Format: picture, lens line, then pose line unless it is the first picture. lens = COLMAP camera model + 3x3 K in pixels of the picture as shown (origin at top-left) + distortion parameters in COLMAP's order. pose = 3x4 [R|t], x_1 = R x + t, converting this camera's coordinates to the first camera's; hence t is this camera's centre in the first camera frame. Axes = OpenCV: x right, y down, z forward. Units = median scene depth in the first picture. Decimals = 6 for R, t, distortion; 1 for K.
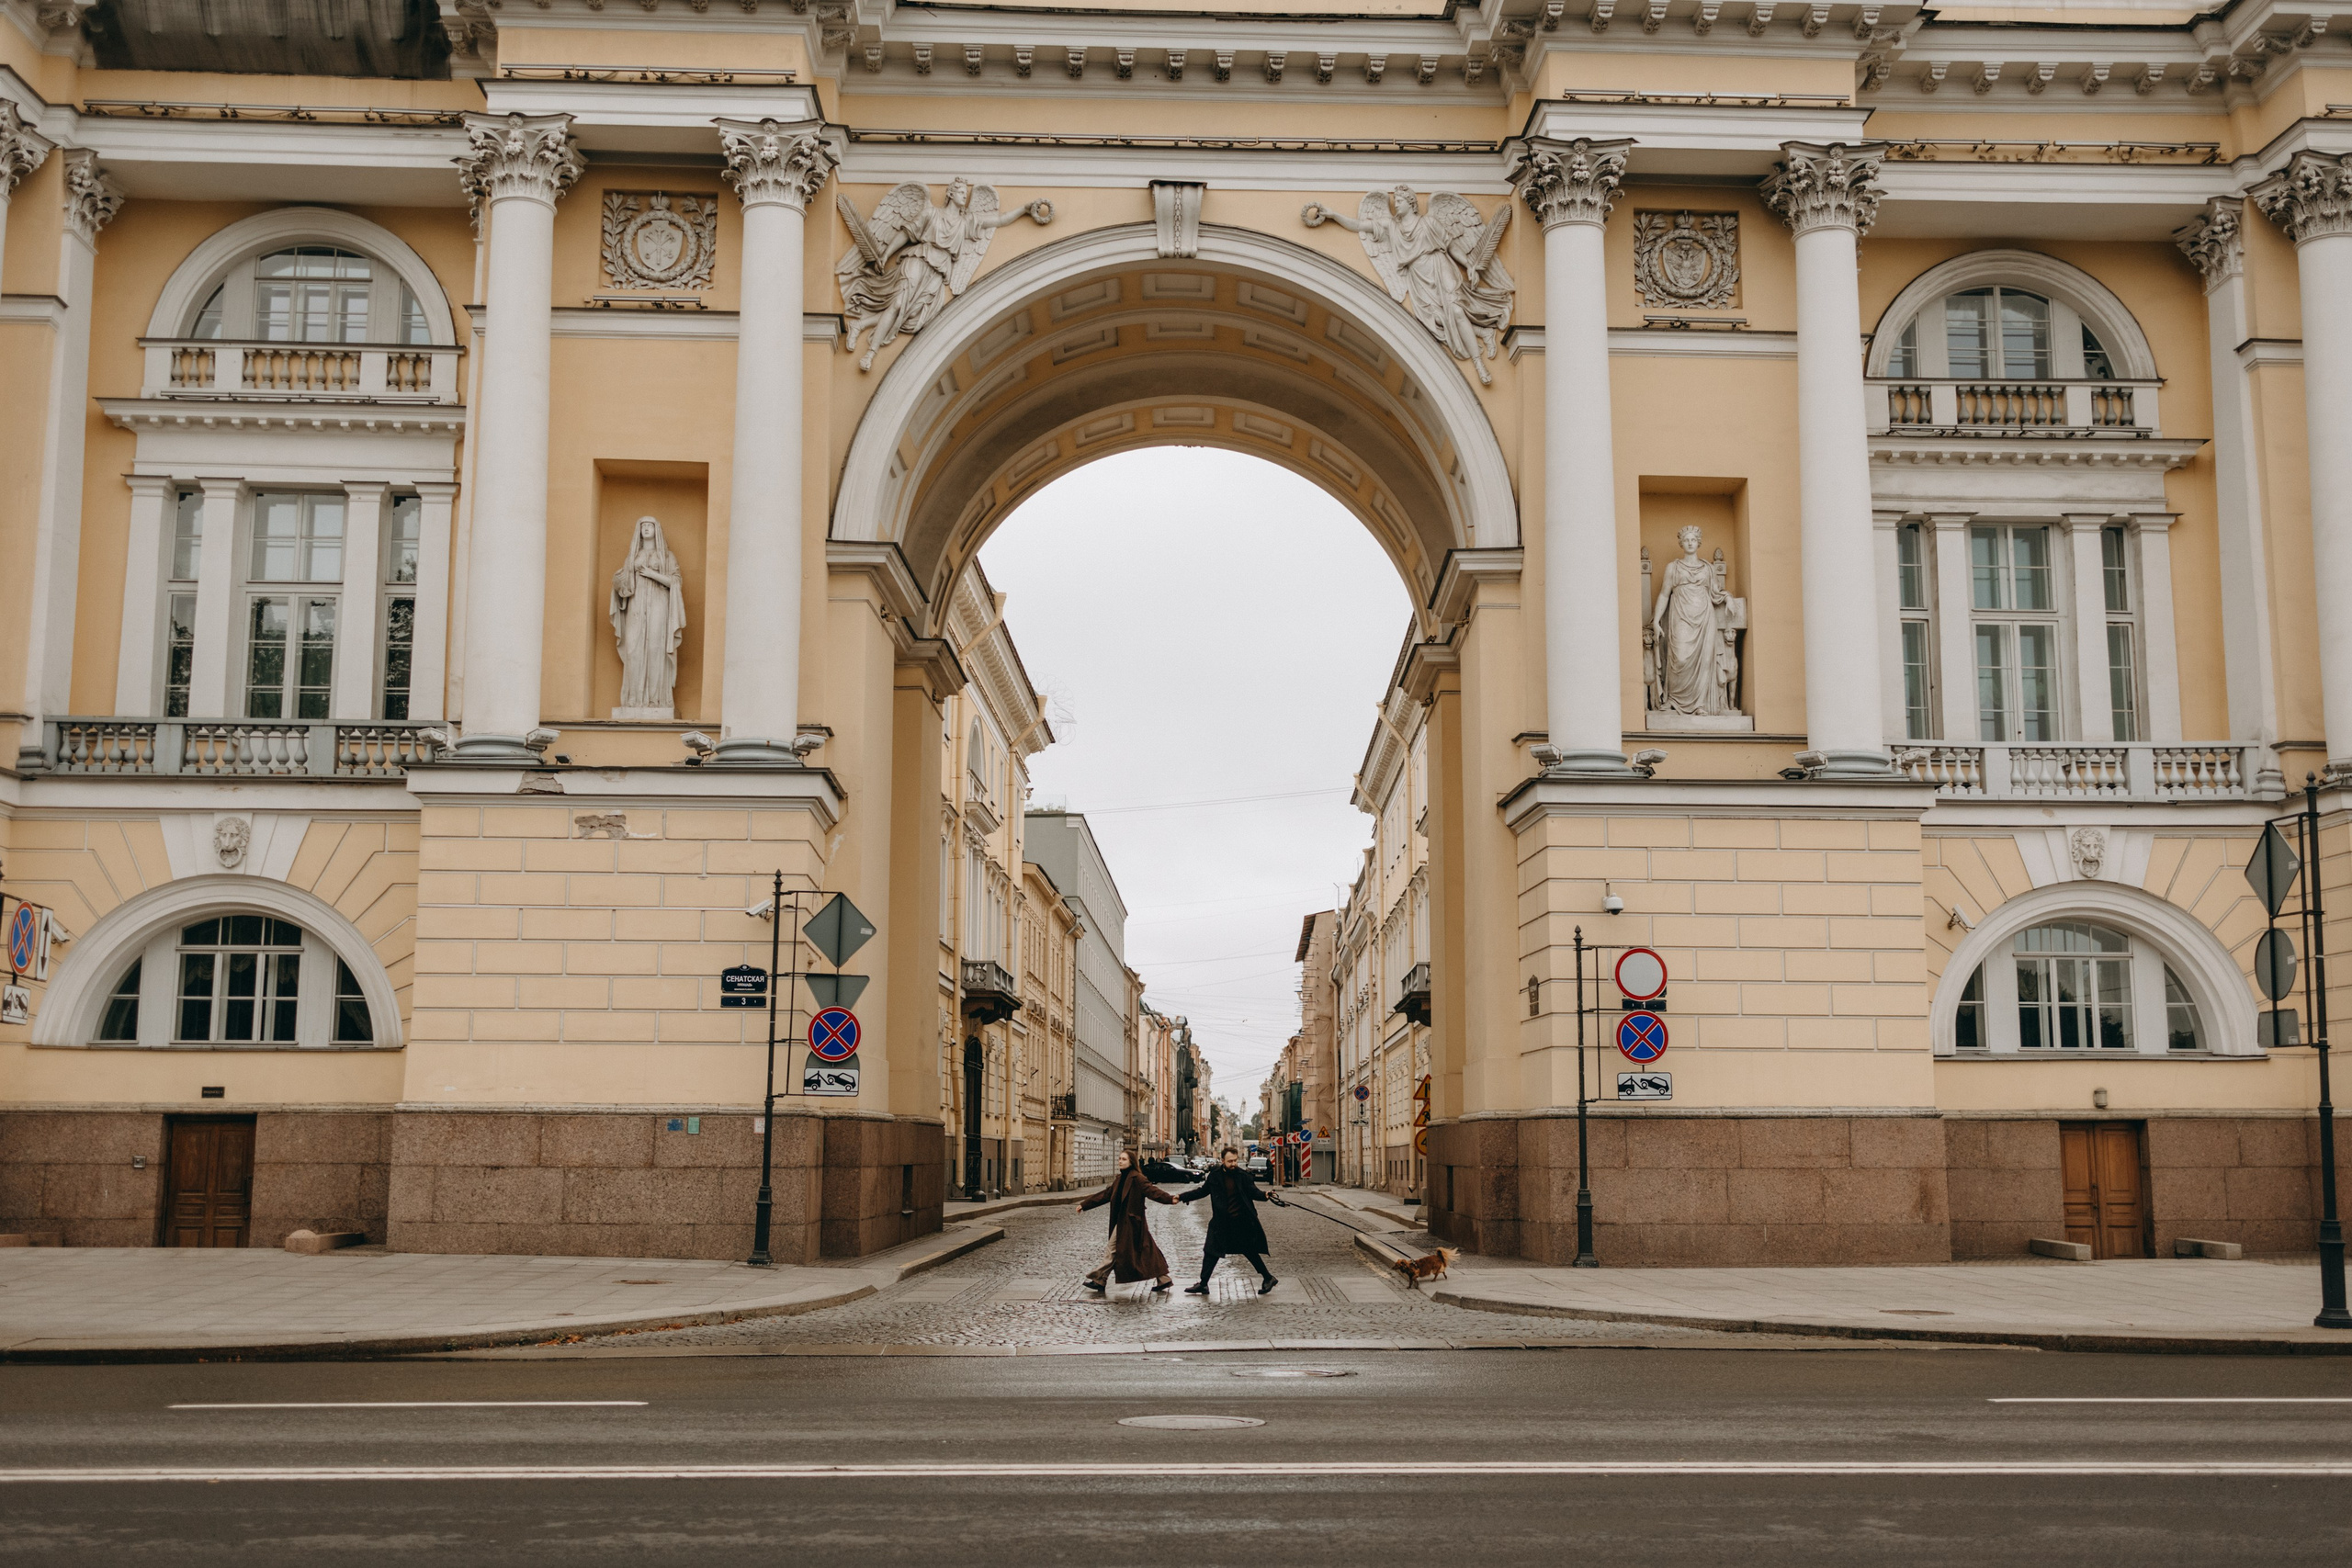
lens RADIAL K [[2379.9, 0, 1171.5], [0, 2379.9, 777.6], [0, 0, 1]] dist [0.010236, 0.000000]
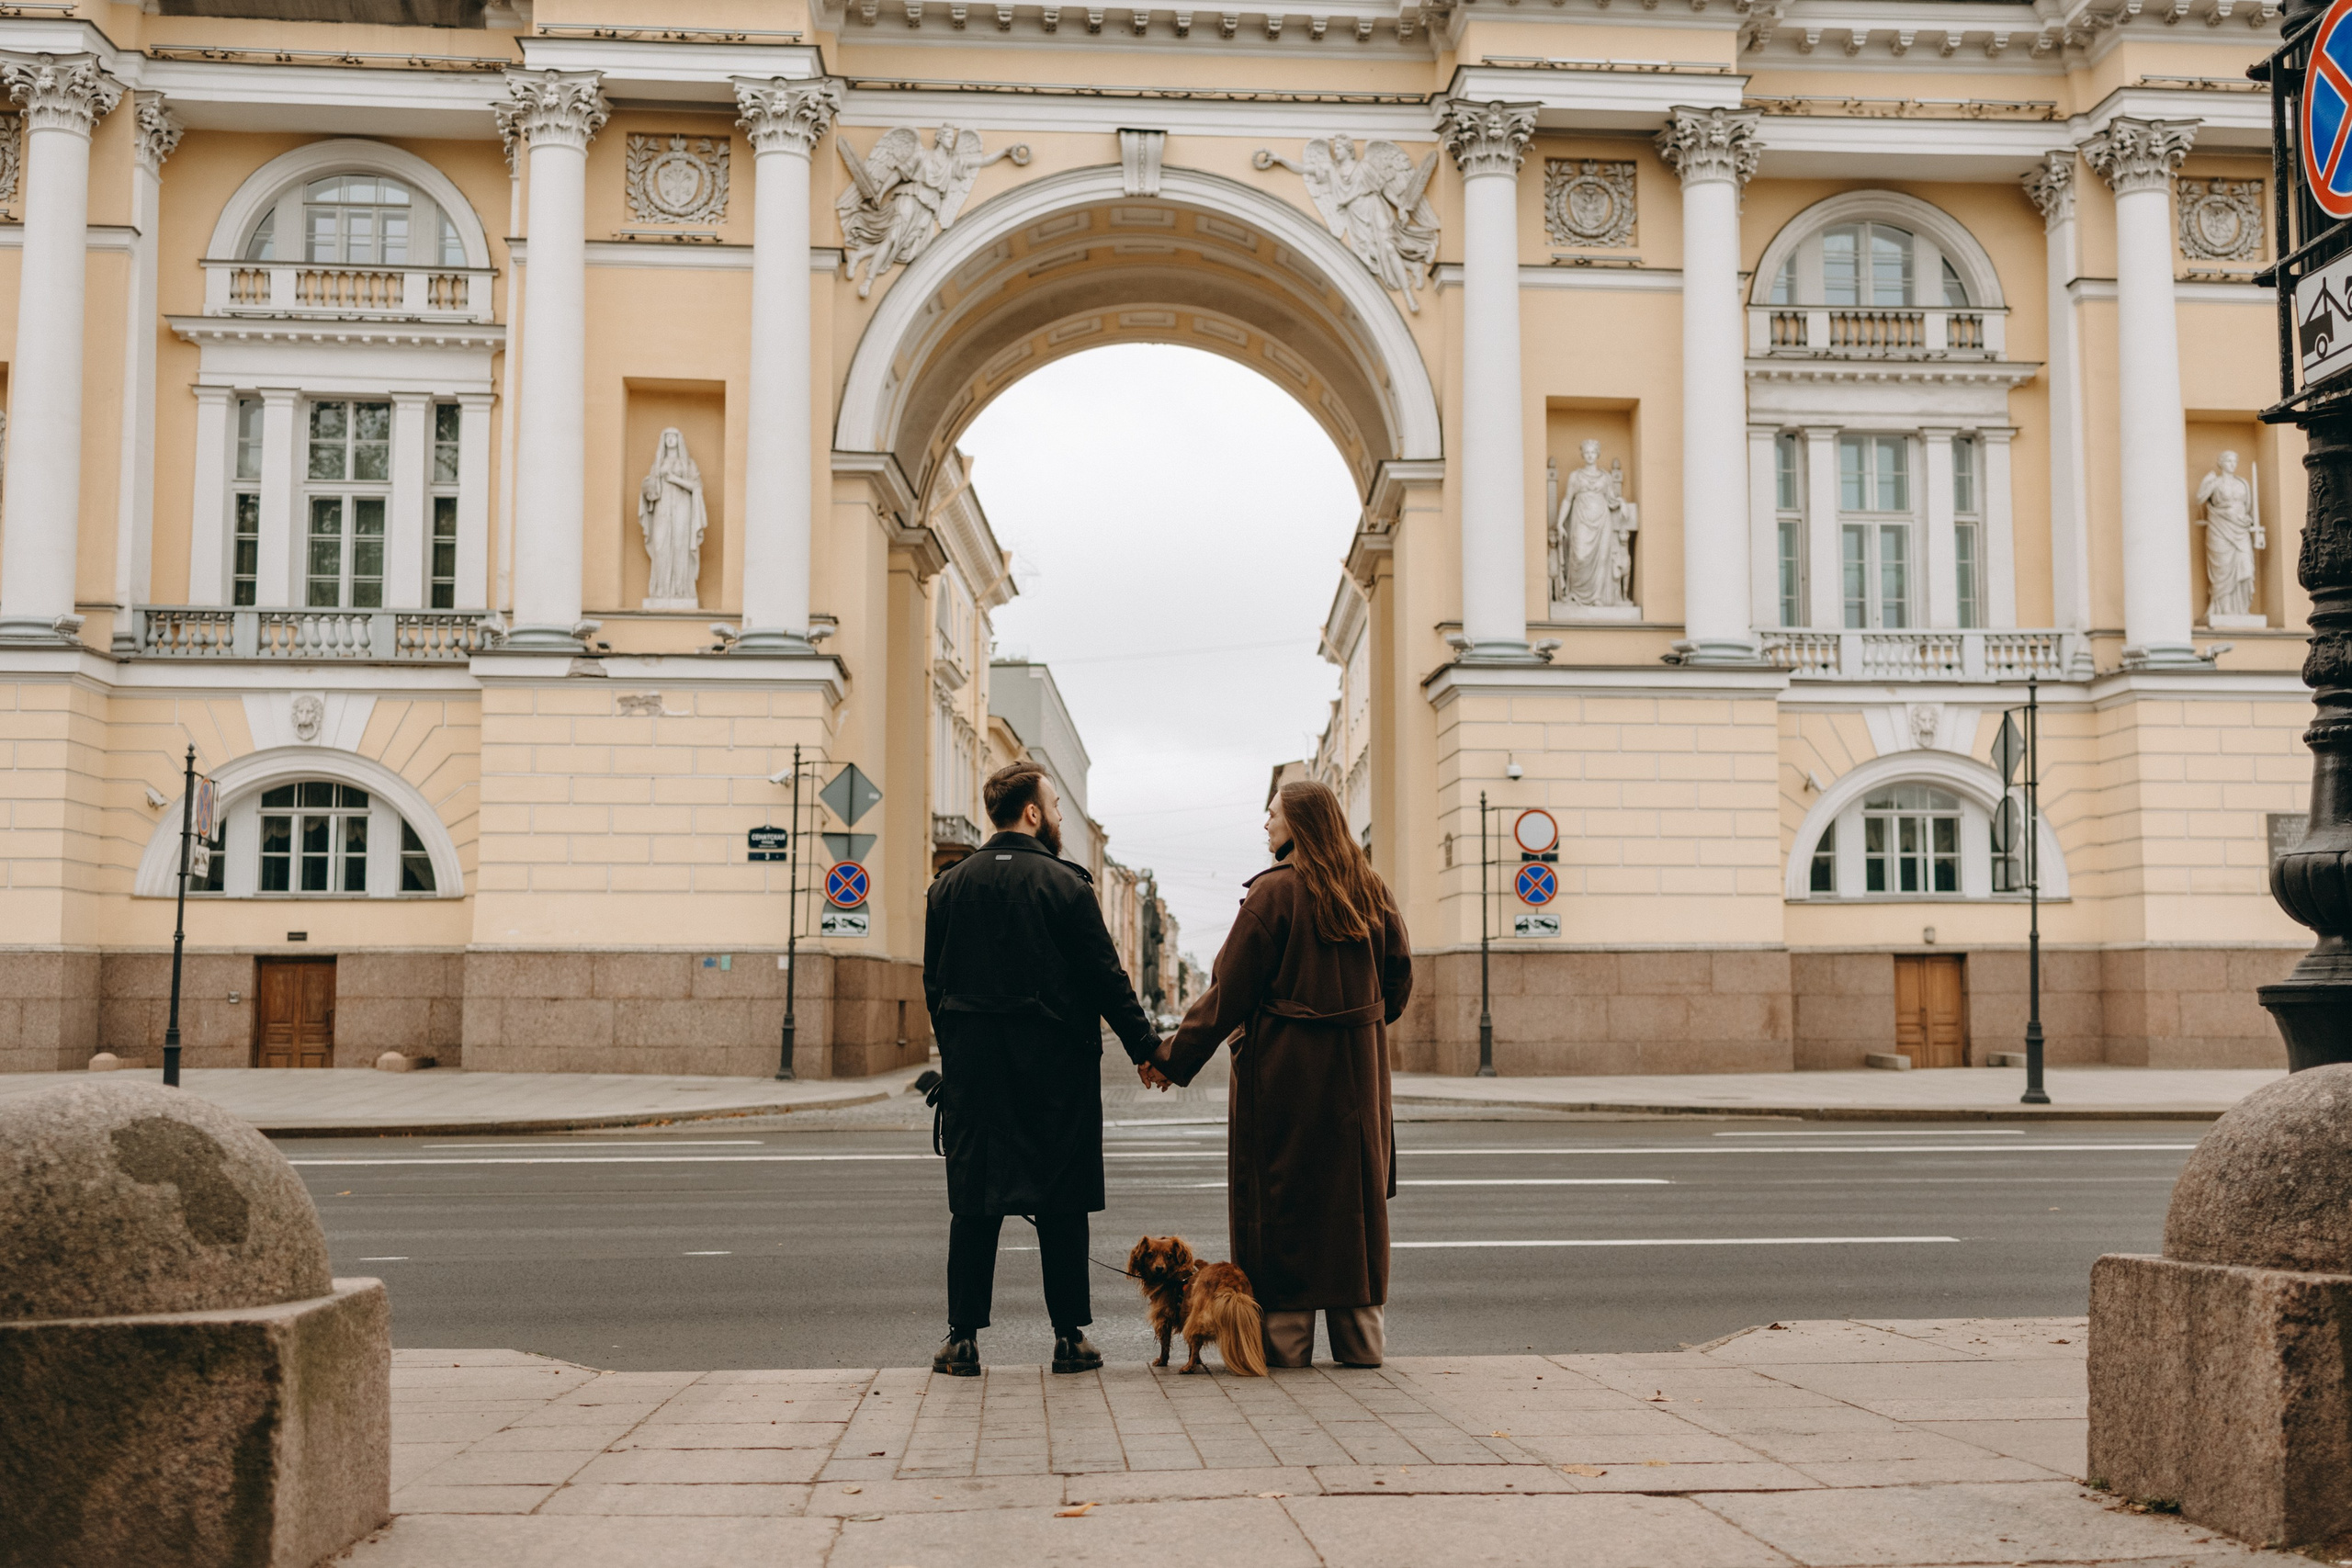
lens RADIAL K [[2627.6, 0, 1283.3], [0, 2627.6, 735.8], [0, 0, 1]] dist [0.007889, 0.000000]
pose [[0.998441, -0.000488, 0.055814, -0.000276], [-0.002256, 0.998792, 0.049088, -0.025506], [-0.055771, -0.049137, 0.997234, -0.261289]]
